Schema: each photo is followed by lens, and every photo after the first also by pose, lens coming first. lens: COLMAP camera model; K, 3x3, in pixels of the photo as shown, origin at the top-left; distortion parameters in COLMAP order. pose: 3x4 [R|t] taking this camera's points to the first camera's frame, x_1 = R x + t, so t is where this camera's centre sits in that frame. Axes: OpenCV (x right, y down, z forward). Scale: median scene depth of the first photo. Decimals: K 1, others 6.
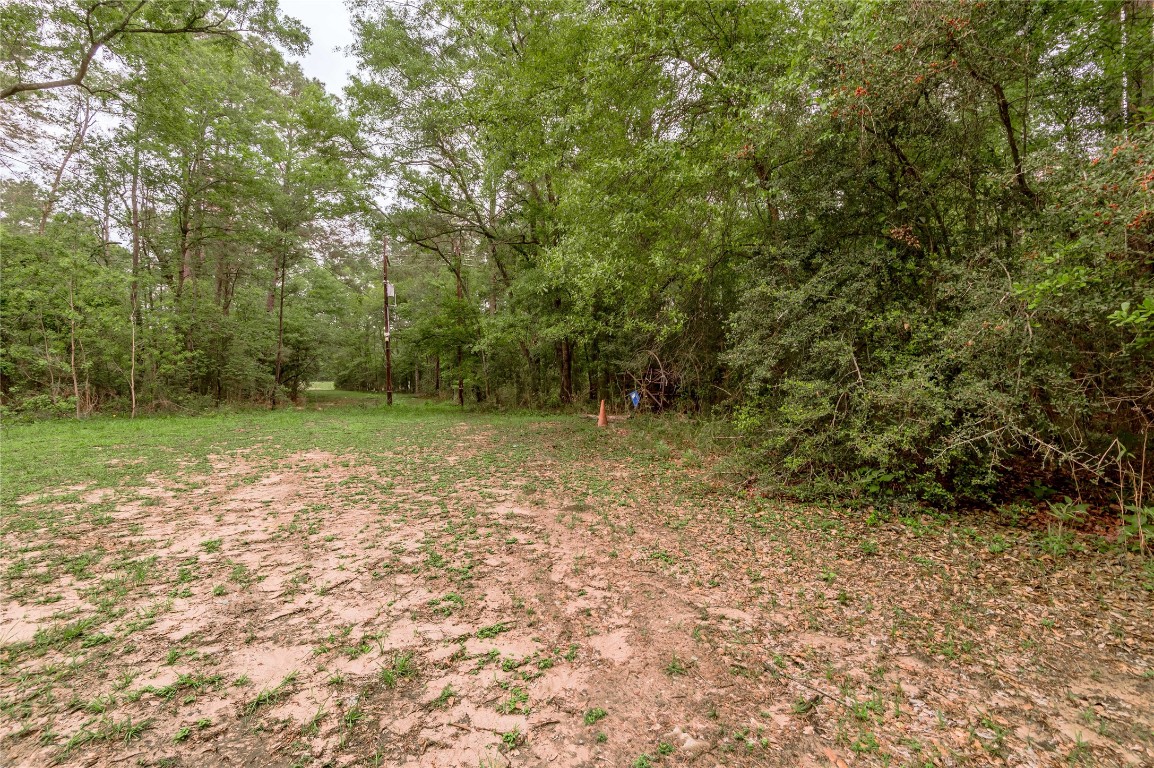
lens RADIAL K [[528.1, 0, 580.4], [0, 528.1, 380.8], [0, 0, 1]] dist [0.025834, -0.020046]
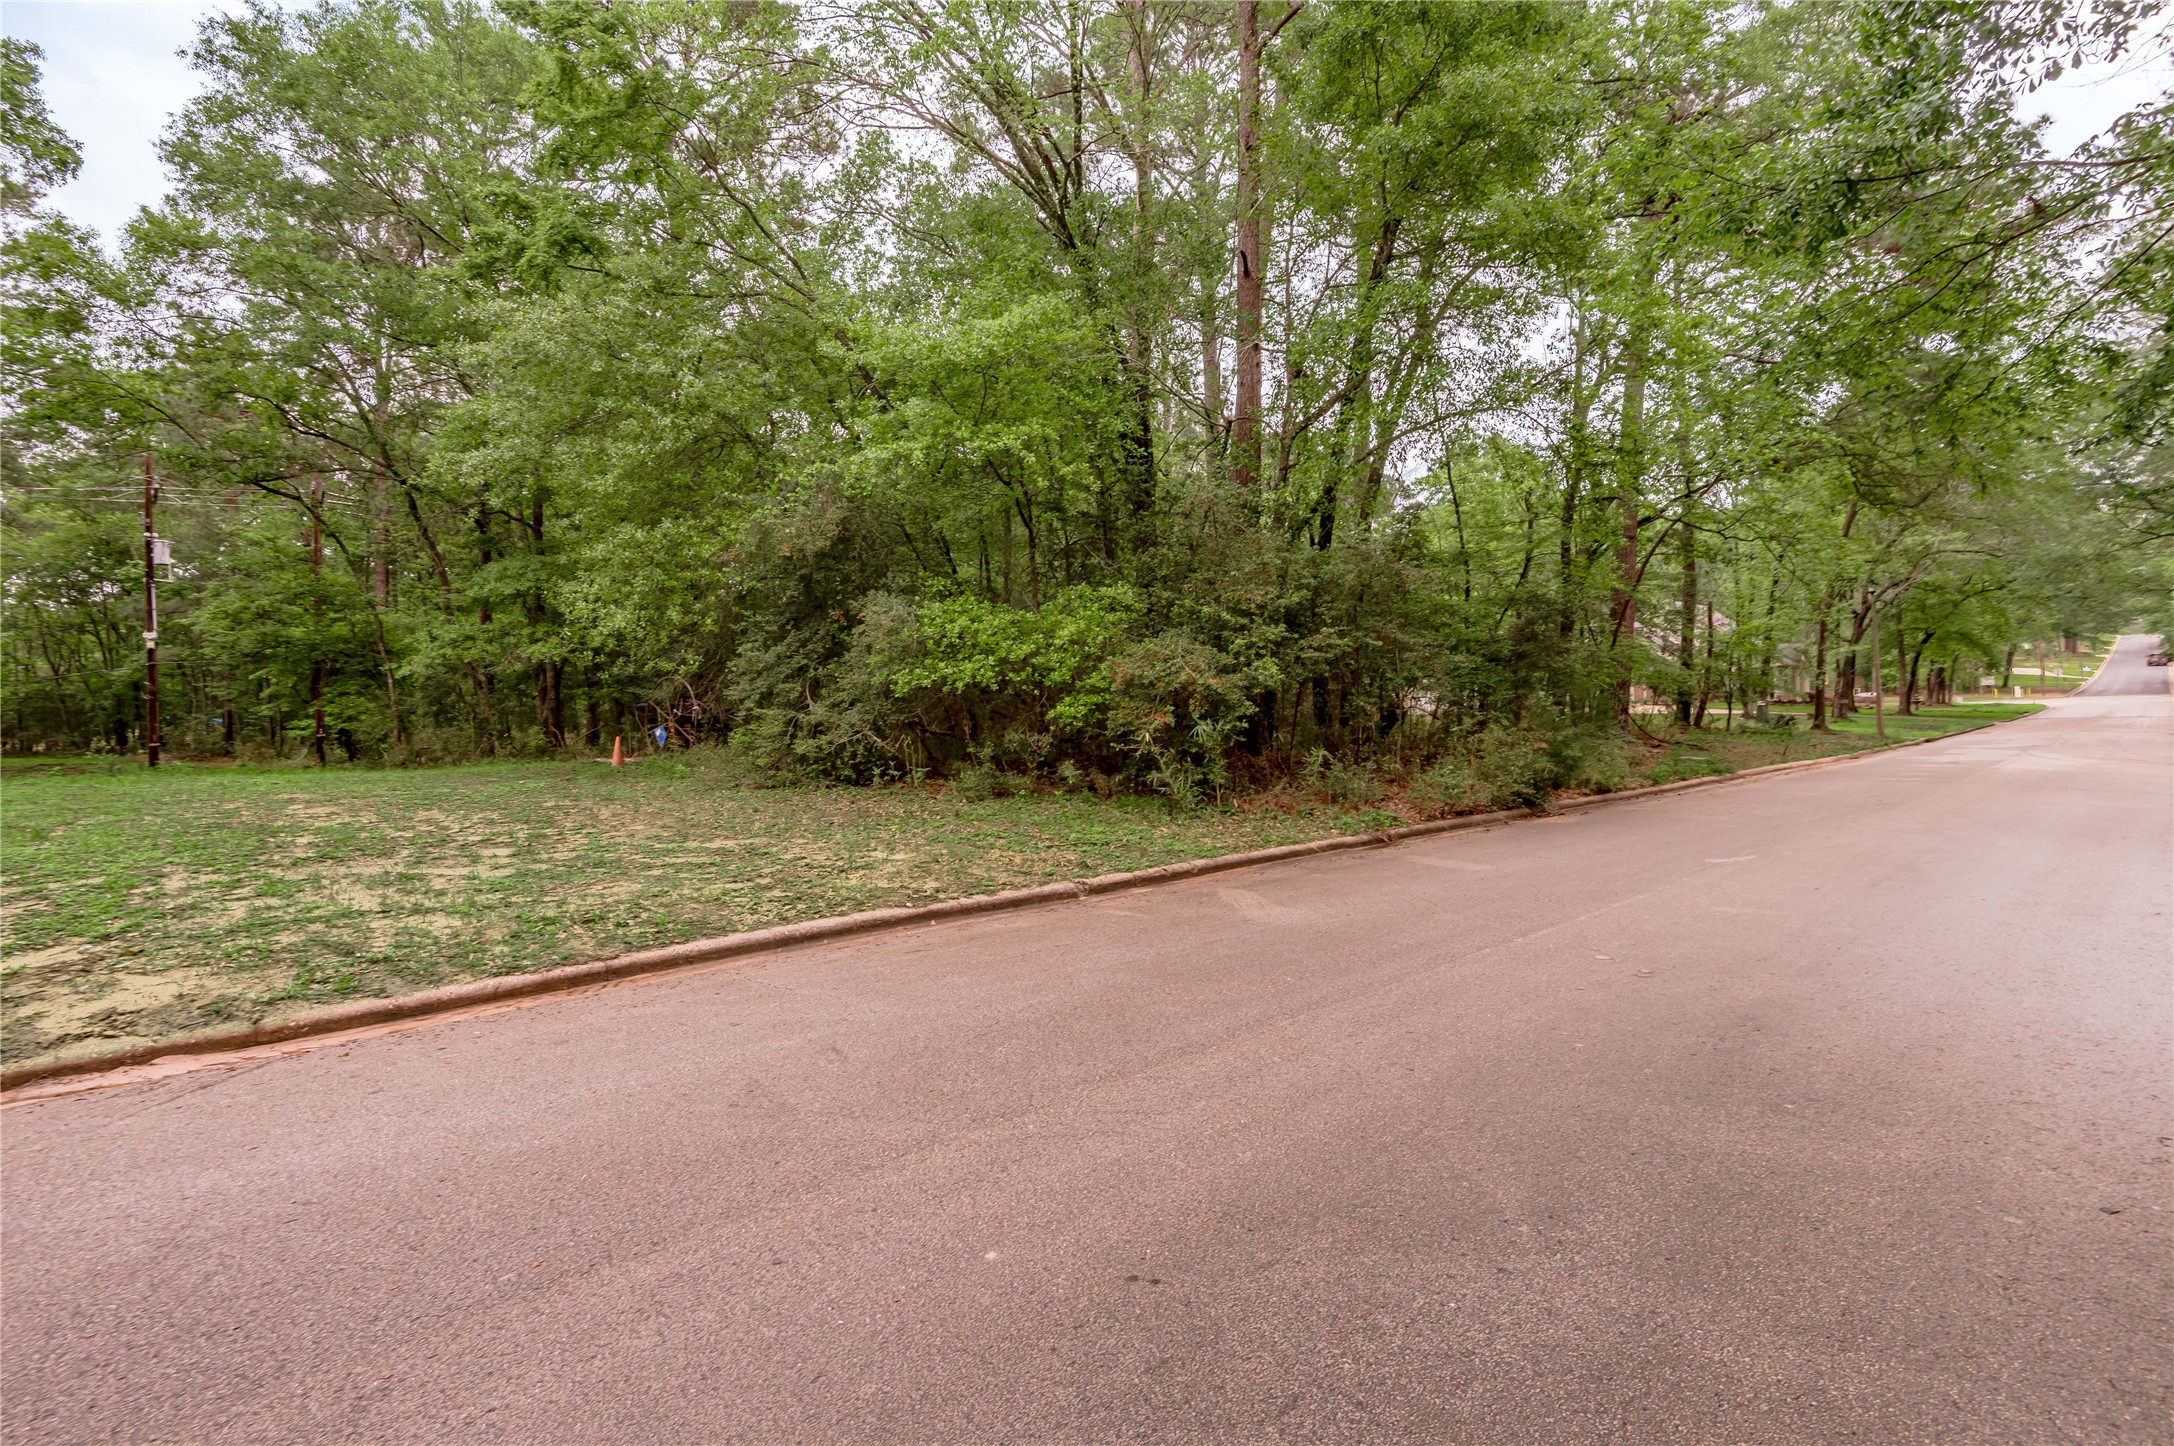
lens RADIAL K [[1024.1, 0, 1110.1], [0, 1024.1, 663.5], [0, 0, 1]] dist [0.000883, -0.008277]
pose [[0.874018, 0.002855, 0.485884, -0.129068], [0.020662, 0.998860, -0.043035, 0.011450], [-0.485453, 0.047653, 0.872963, -1.603834]]
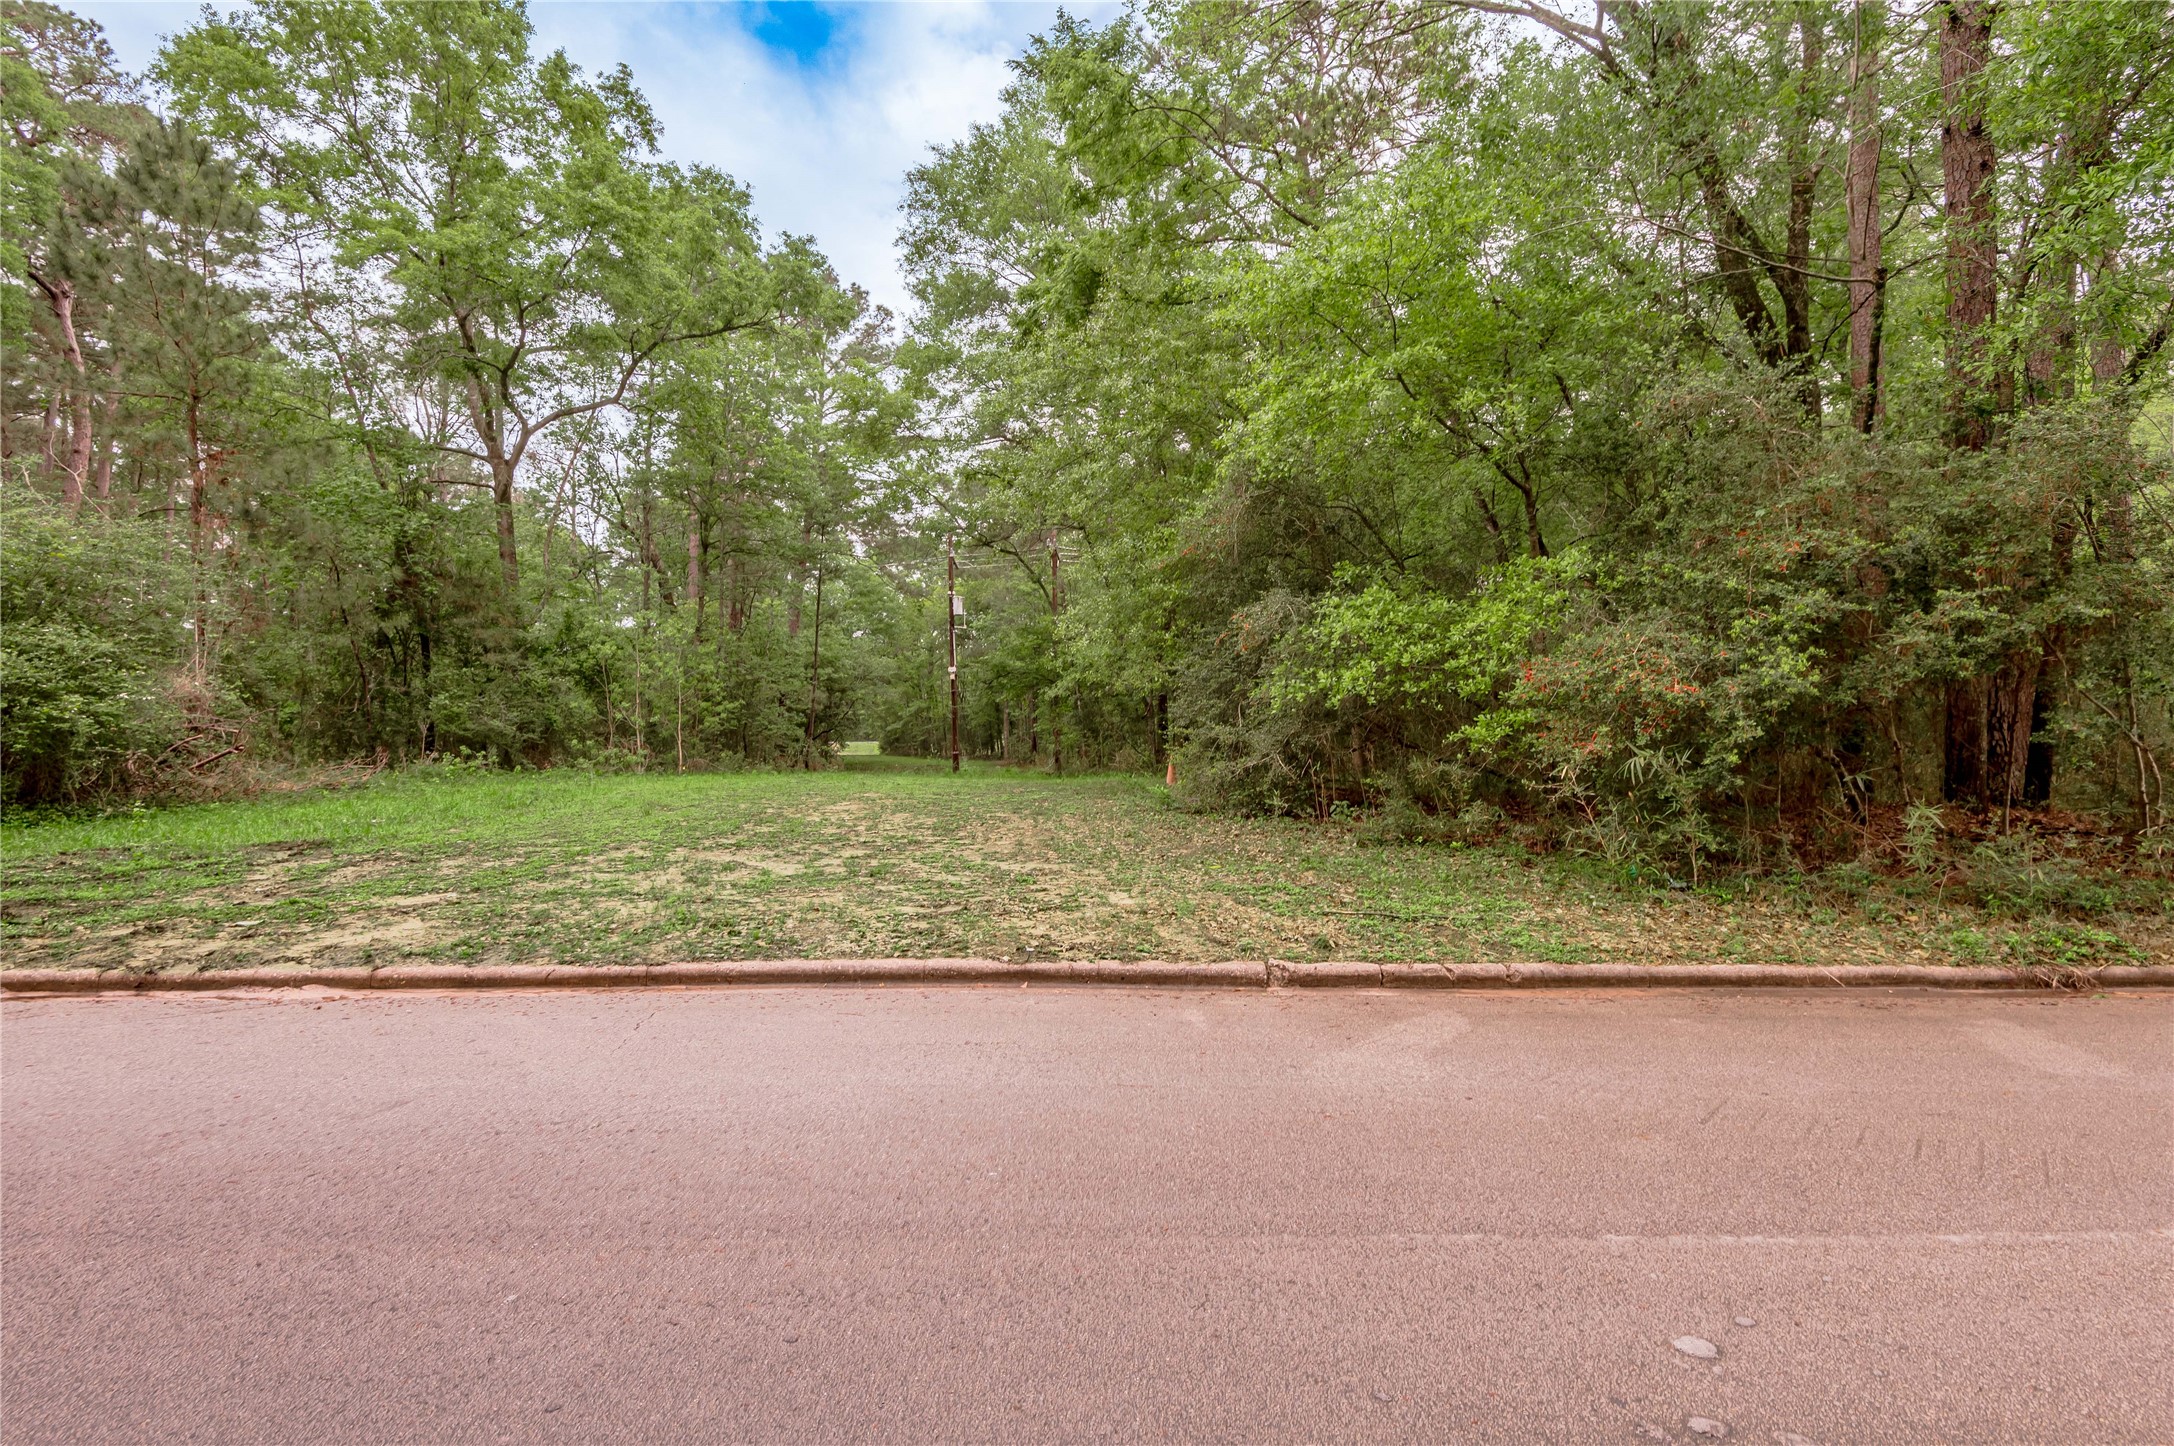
lens RADIAL K [[1055.9, 0, 1087.0], [0, 1055.9, 723.0], [0, 0, 1]] dist [0.027366, -0.025559]
pose [[0.971556, -0.008233, -0.236667, 0.621061], [0.004378, 0.999849, -0.016809, 0.025888], [0.236769, 0.015295, 0.971446, -1.402561]]
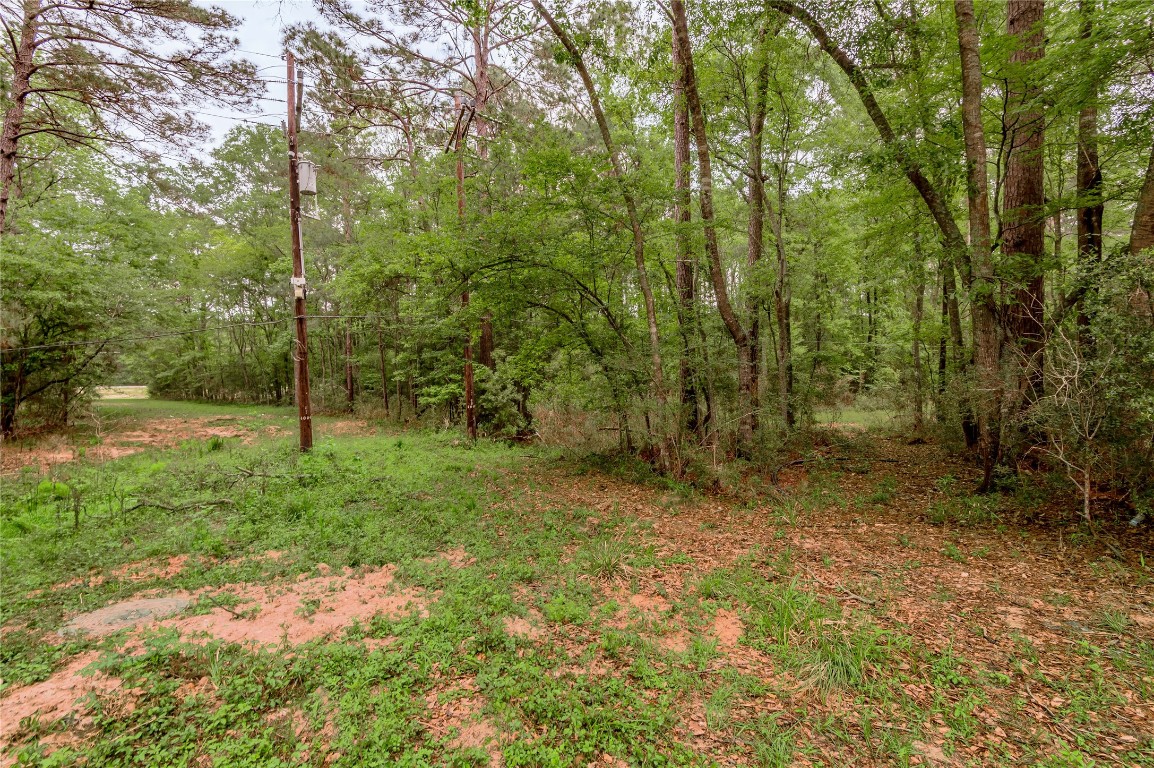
lens RADIAL K [[528.1, 0, 580.4], [0, 528.1, 380.8], [0, 0, 1]] dist [0.025834, -0.020046]
pose [[0.969117, -0.005123, 0.246547, -1.228662], [0.005491, 0.999985, -0.000805, -0.039877], [-0.246539, 0.002134, 0.969131, 2.617927]]
